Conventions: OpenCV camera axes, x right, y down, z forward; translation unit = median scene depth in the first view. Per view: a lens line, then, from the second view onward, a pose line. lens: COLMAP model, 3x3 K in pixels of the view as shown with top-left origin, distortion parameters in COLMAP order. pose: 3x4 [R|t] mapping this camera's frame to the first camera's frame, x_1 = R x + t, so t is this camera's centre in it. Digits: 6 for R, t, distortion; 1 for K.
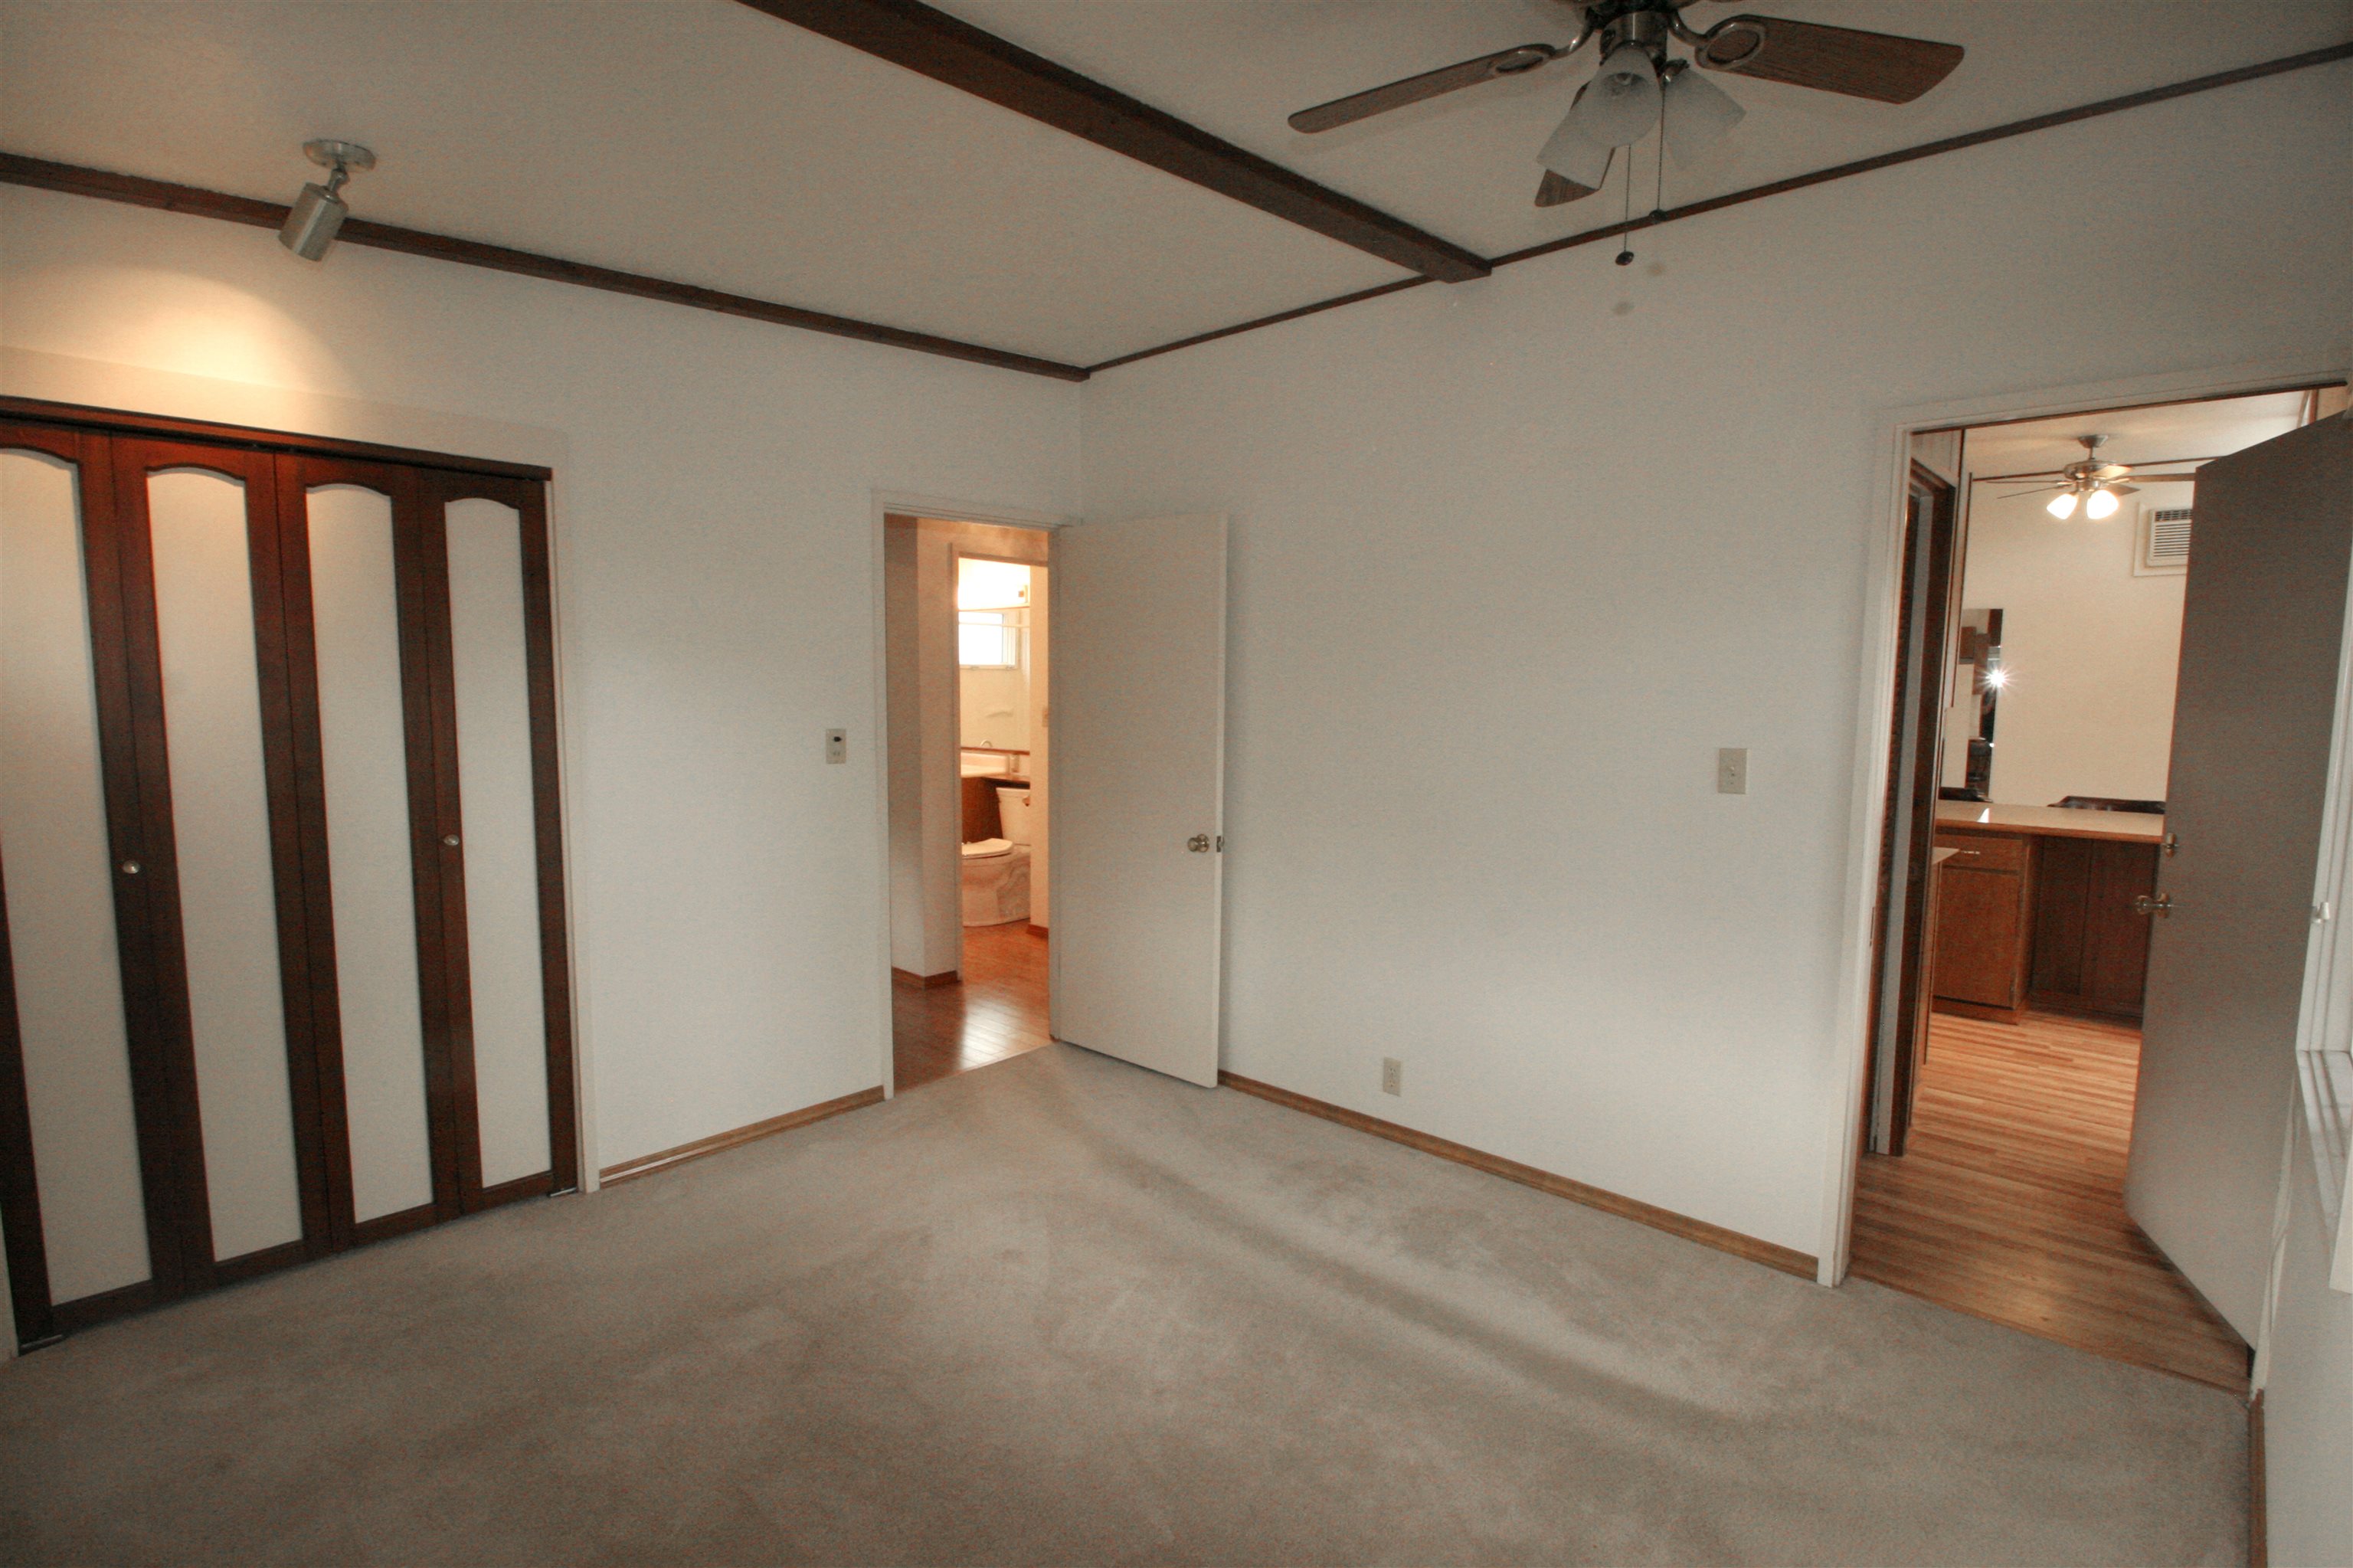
lens RADIAL K [[1127.1, 0, 1183.6], [0, 1127.1, 800.1], [0, 0, 1]] dist [0.004521, -0.021734]
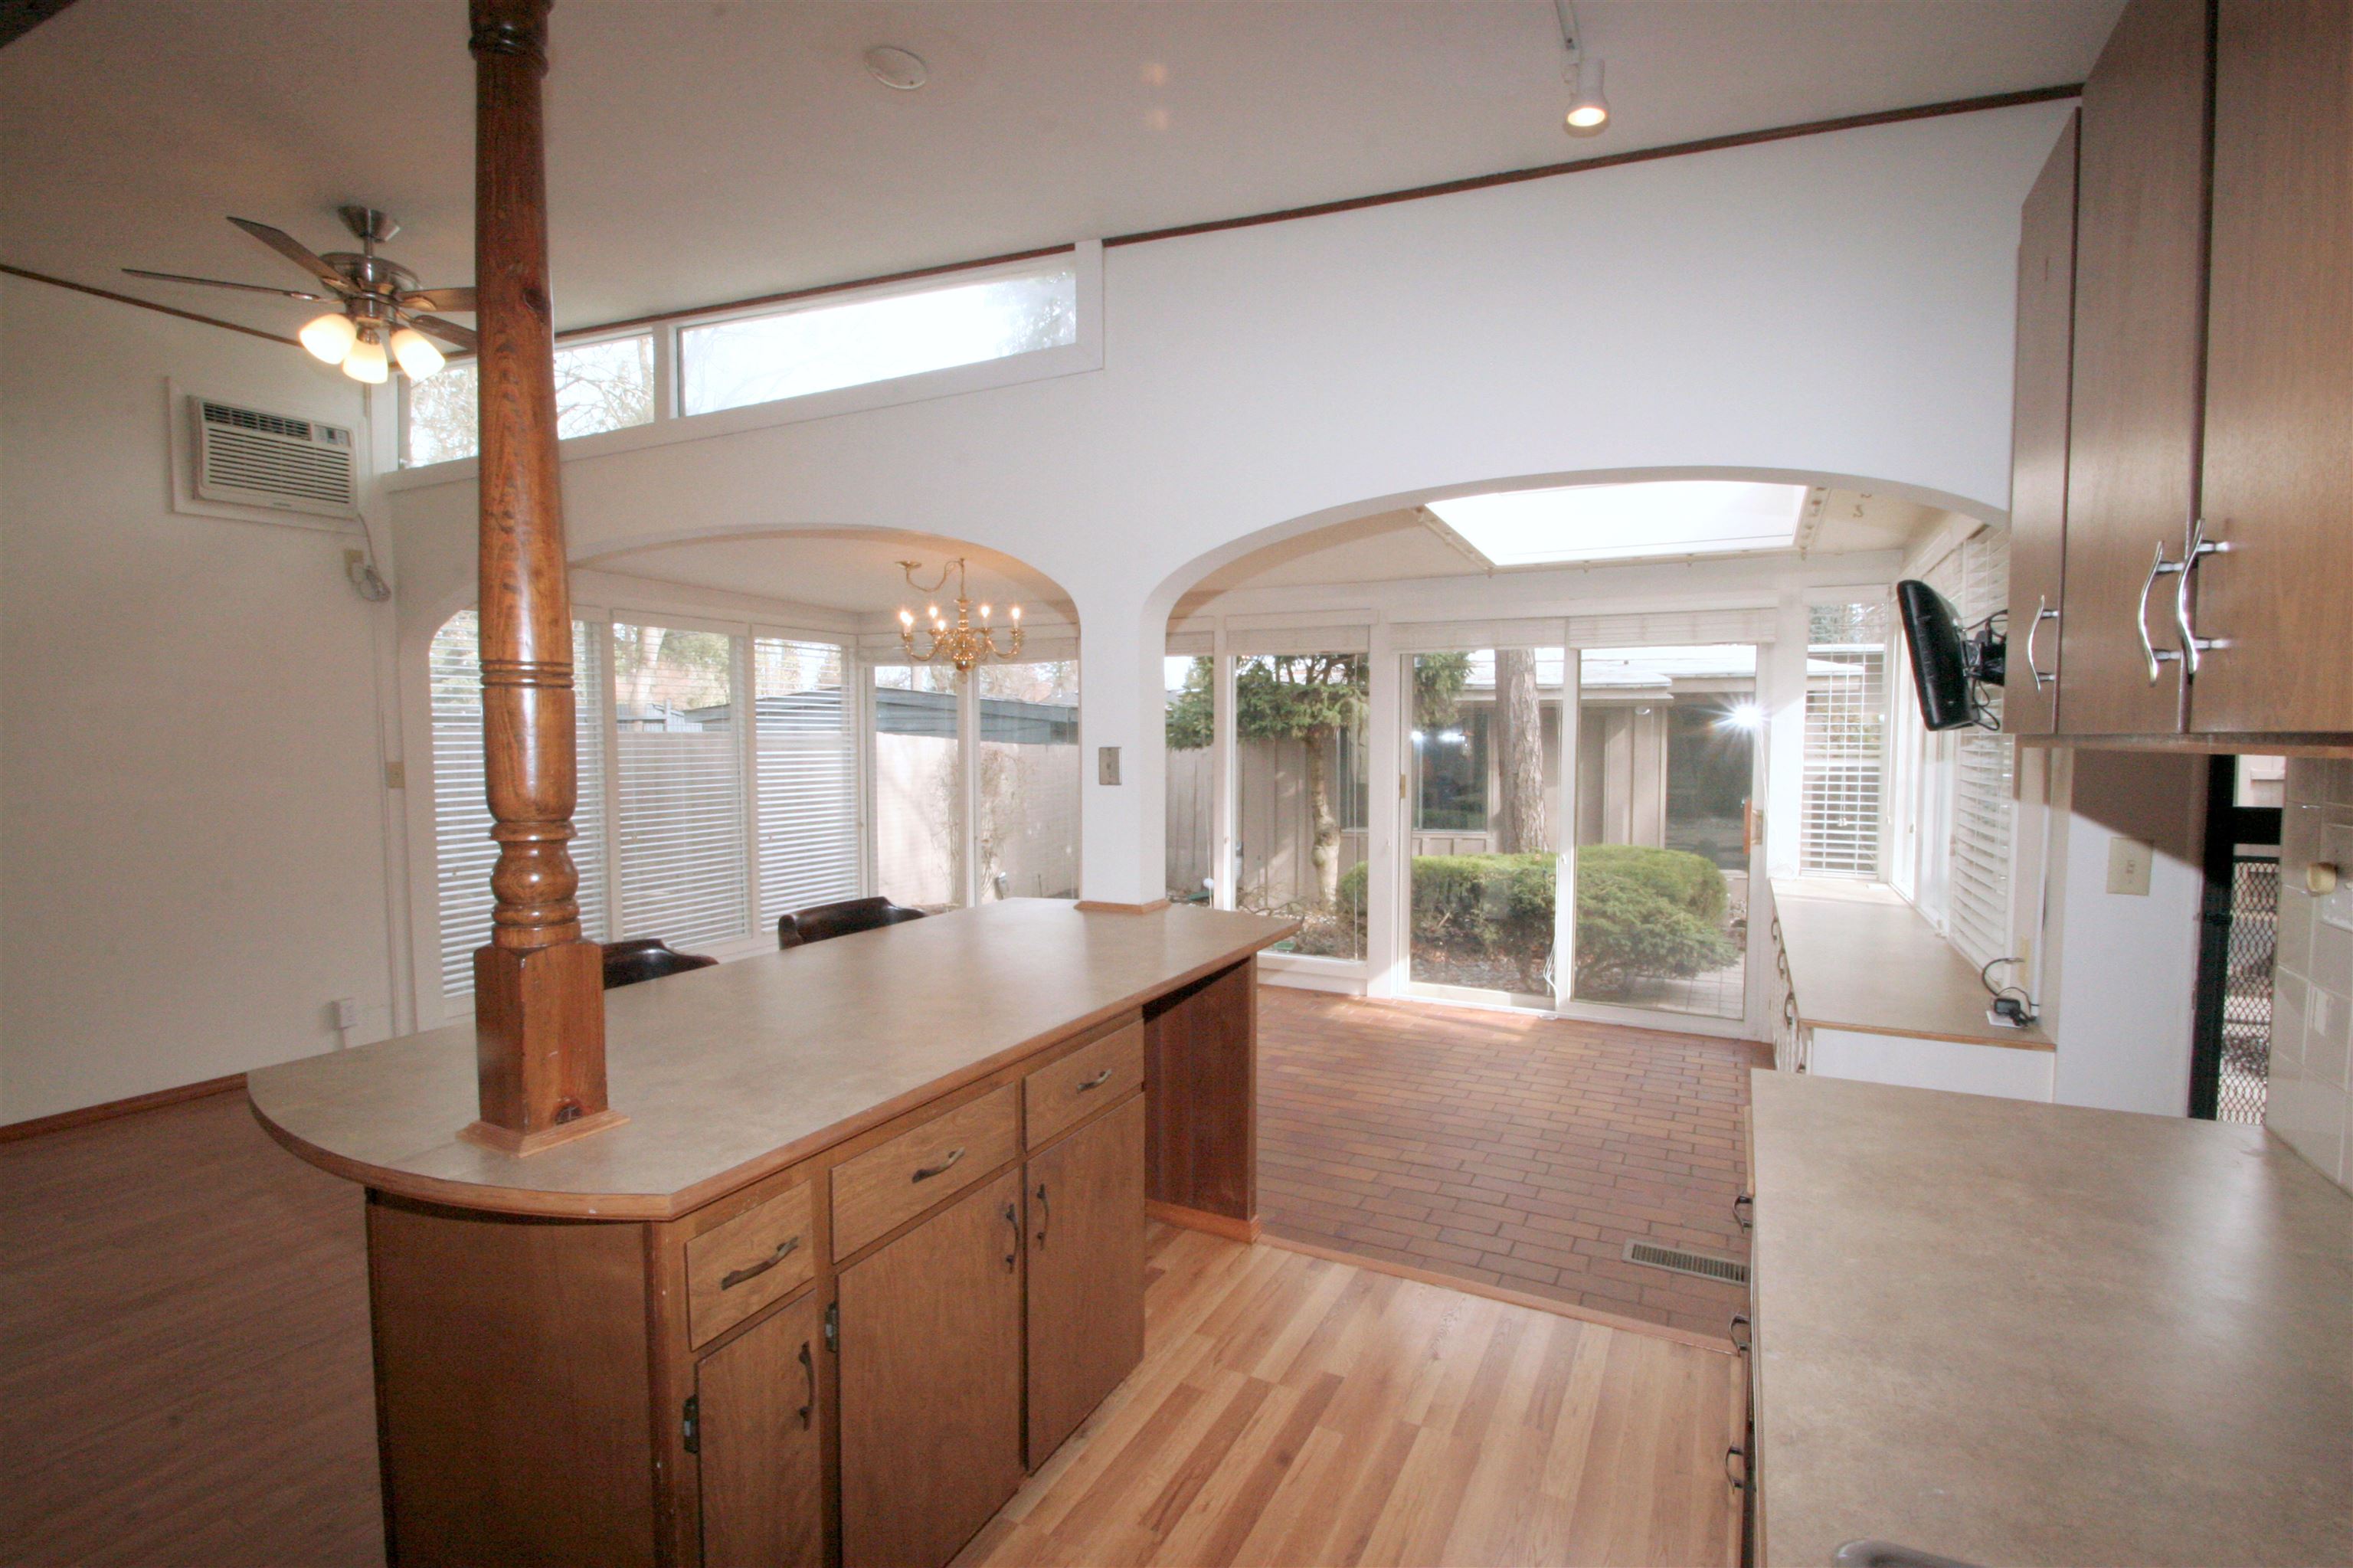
lens RADIAL K [[1086.5, 0, 1188.3], [0, 1086.5, 782.1], [0, 0, 1]] dist [0.000266, -0.000229]
pose [[-0.288302, -0.051670, 0.956144, 0.247779], [0.092623, 0.992356, 0.081555, -0.086731], [-0.953049, 0.112073, -0.281312, 0.933553]]
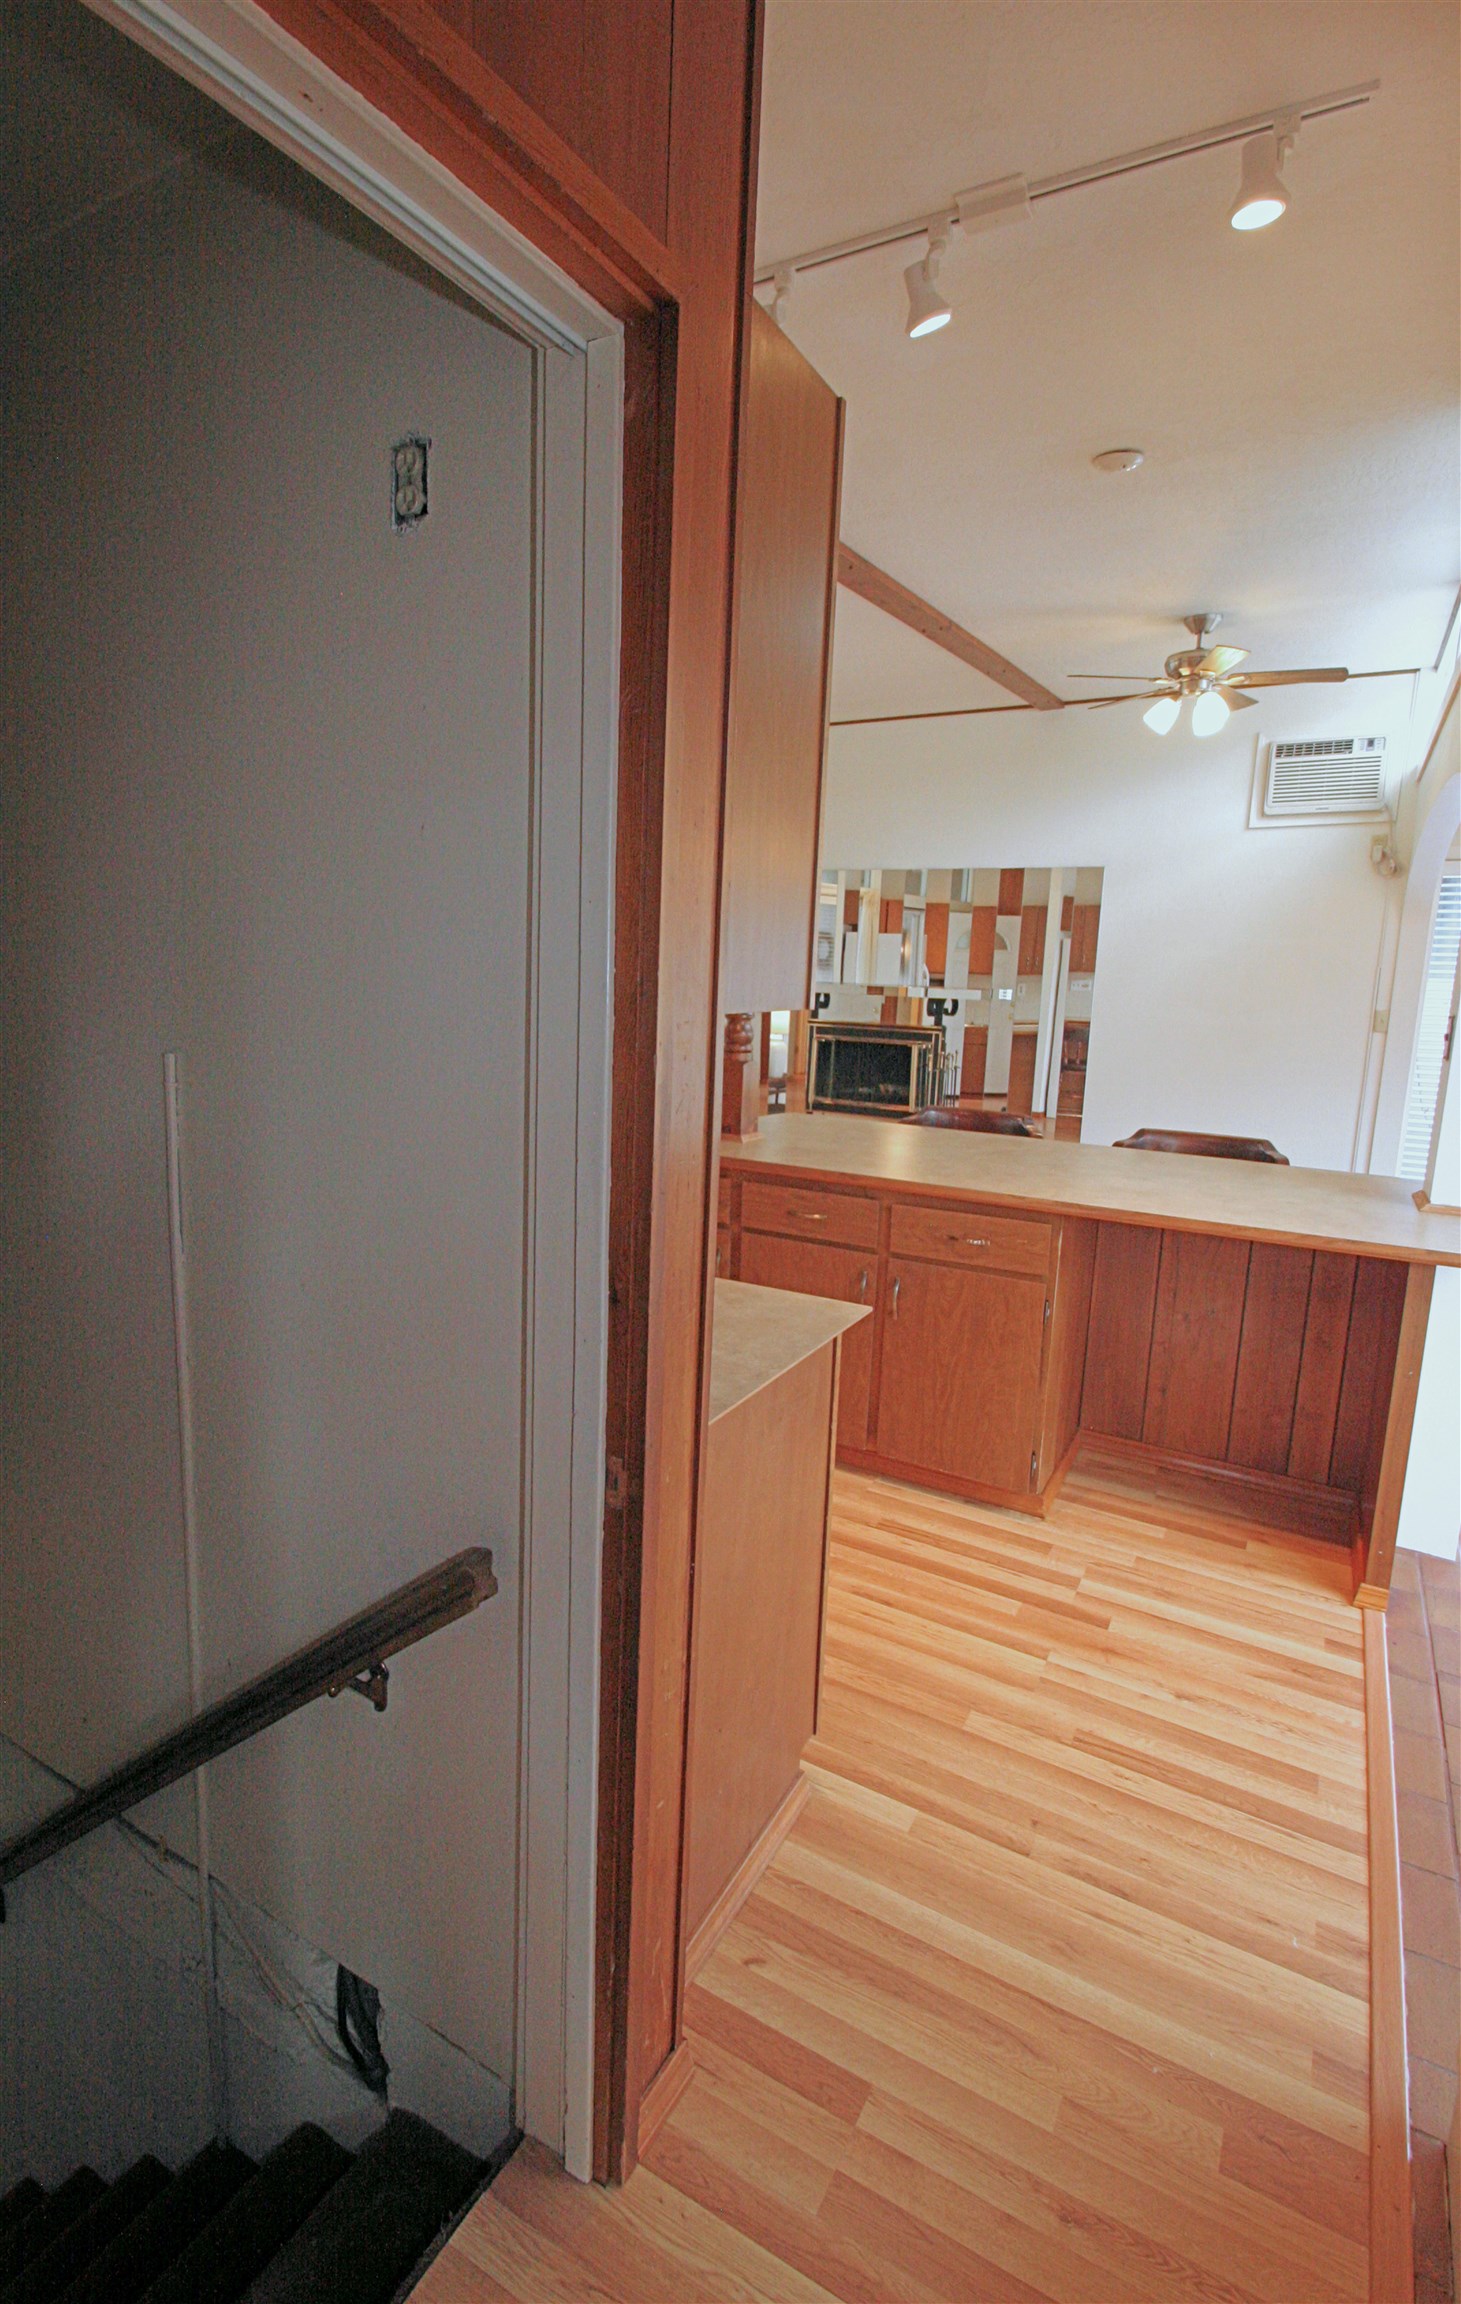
lens RADIAL K [[1113.5, 0, 662.8], [0, 1113.5, 1128.2], [0, 0, 1]] dist [-0.001433, -0.000118]
pose [[0.976530, -0.011475, 0.215075, 0.357226], [-0.001222, 0.998268, 0.058812, -0.041402], [-0.215377, -0.057695, 0.974825, 0.402090]]
